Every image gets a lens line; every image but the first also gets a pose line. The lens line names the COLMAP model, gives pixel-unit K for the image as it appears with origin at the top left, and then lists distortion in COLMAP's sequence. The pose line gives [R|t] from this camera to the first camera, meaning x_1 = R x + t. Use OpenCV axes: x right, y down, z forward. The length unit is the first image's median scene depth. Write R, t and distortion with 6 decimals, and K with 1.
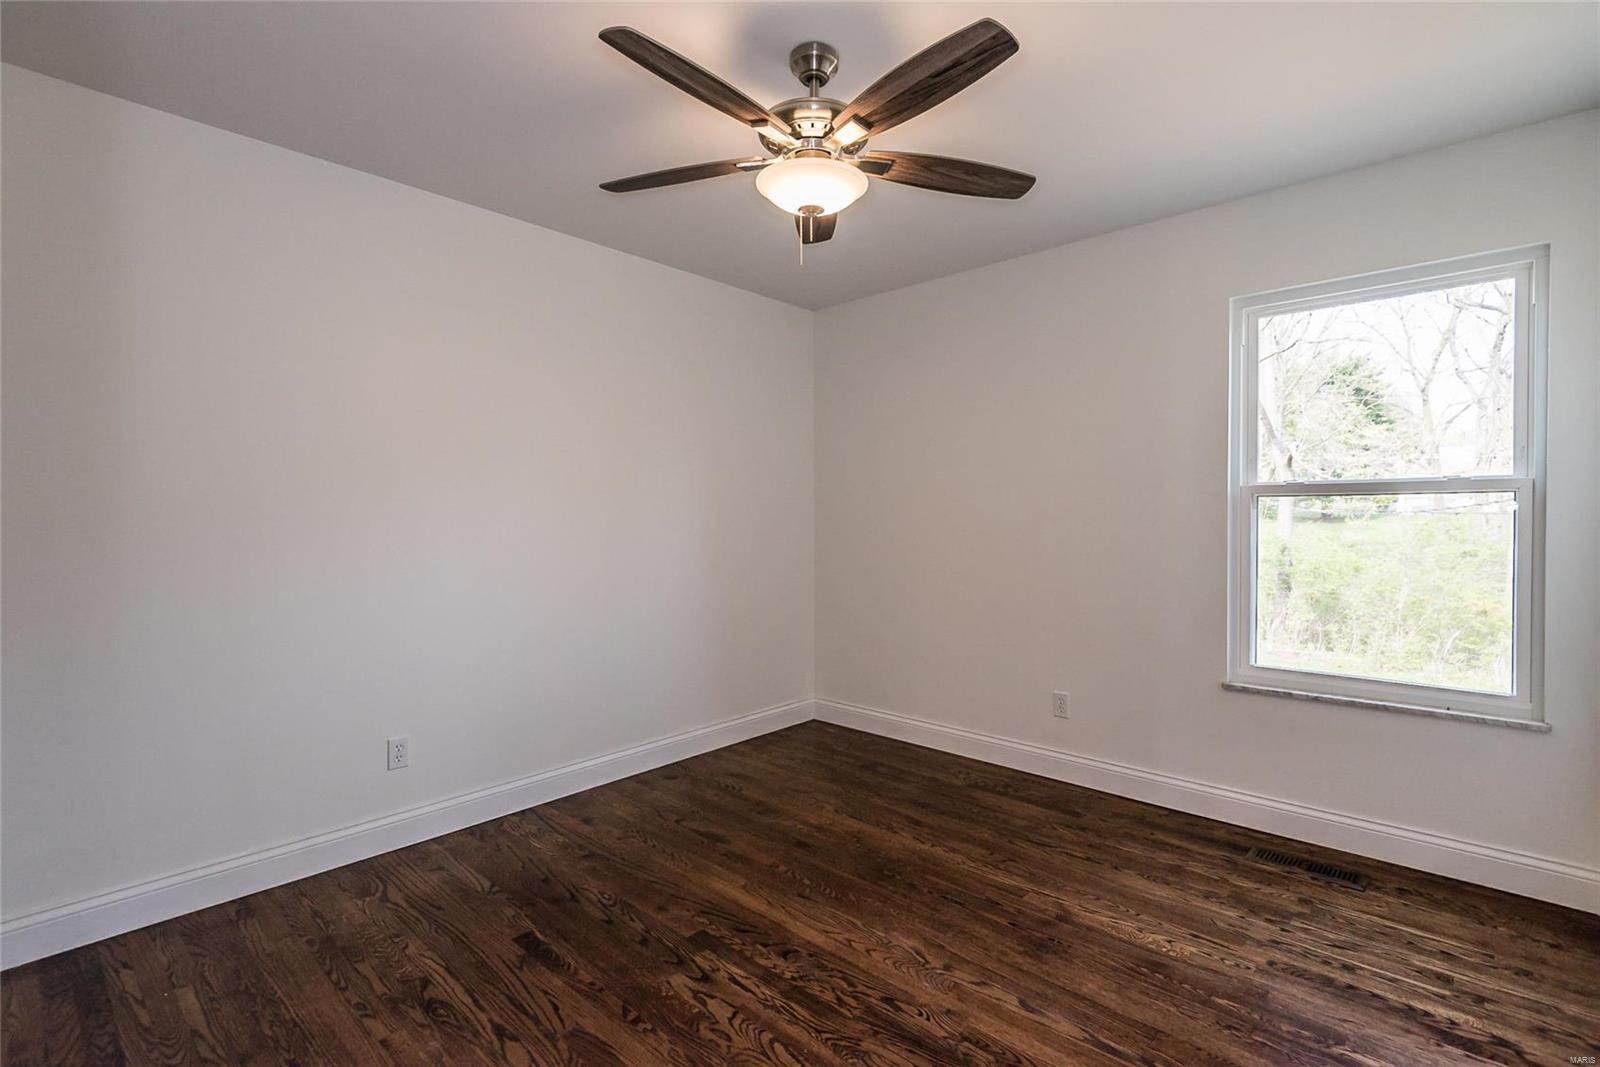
lens RADIAL K [[735.7, 0, 804.8], [0, 735.7, 526.7], [0, 0, 1]] dist [0.018665, -0.009872]
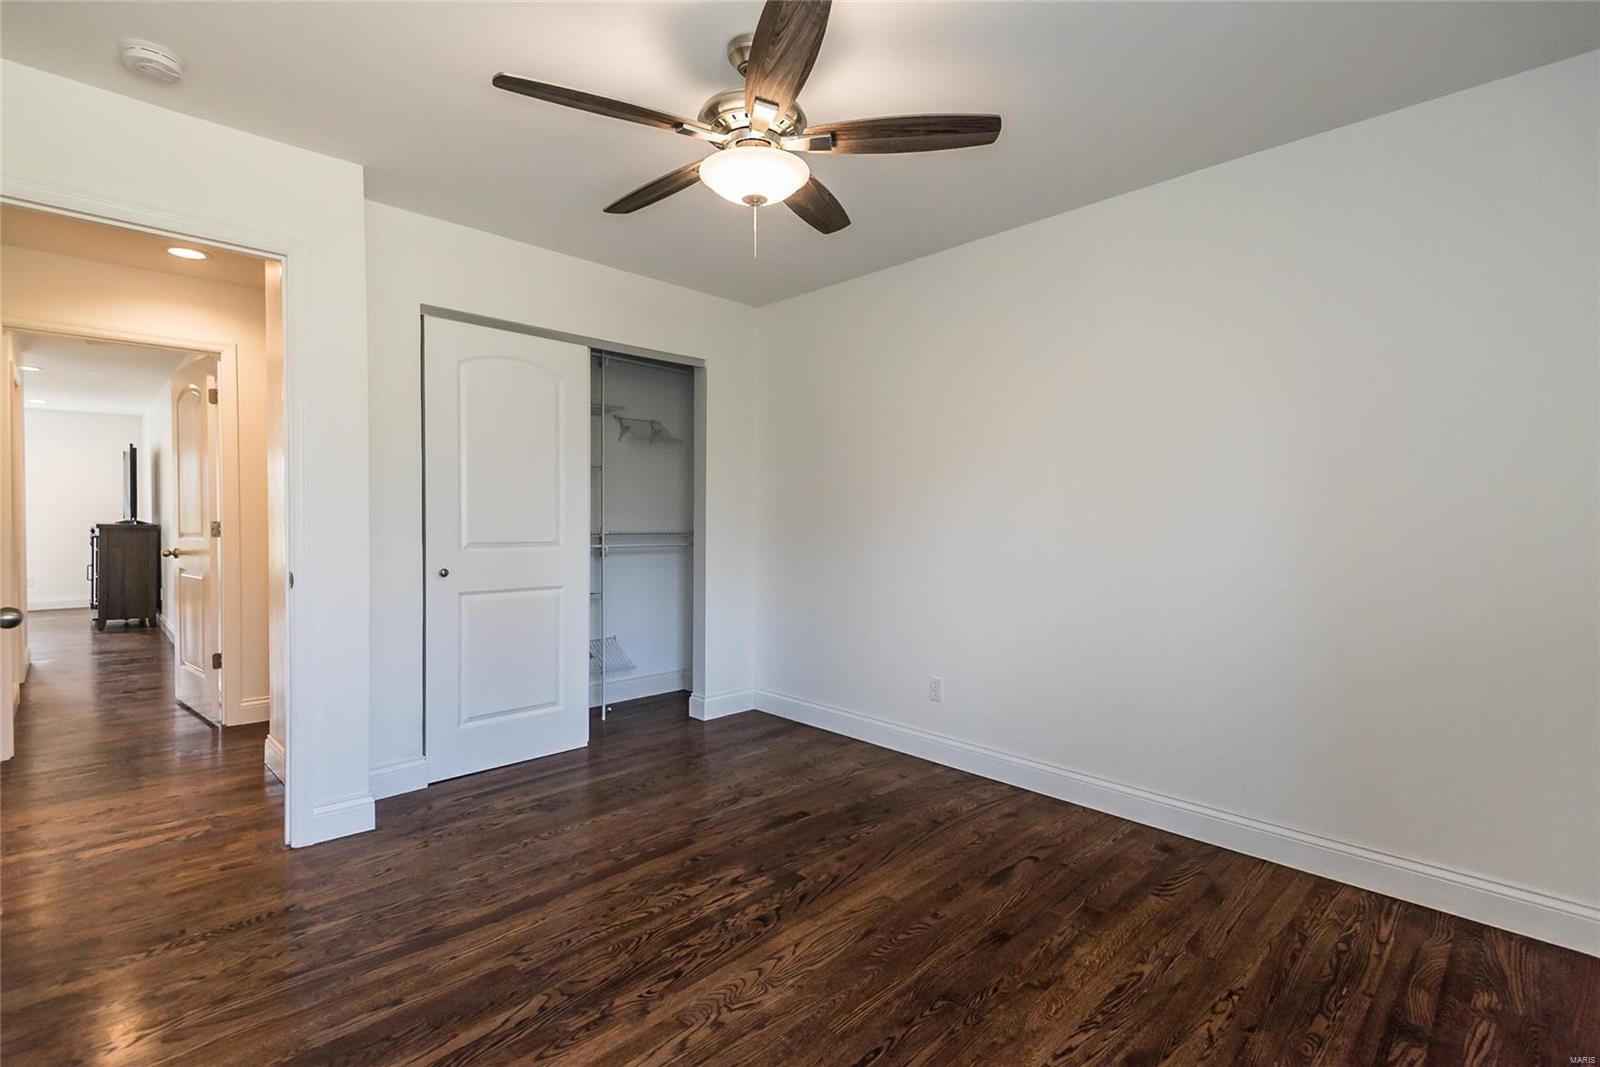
lens RADIAL K [[735.7, 0, 805.3], [0, 735.7, 529.8], [0, 0, 1]] dist [0.018665, -0.009872]
pose [[-0.045151, 0.024558, -0.998678, 0.928249], [-0.025430, 0.999346, 0.025724, -0.002936], [0.998656, 0.026558, -0.044497, 1.010427]]
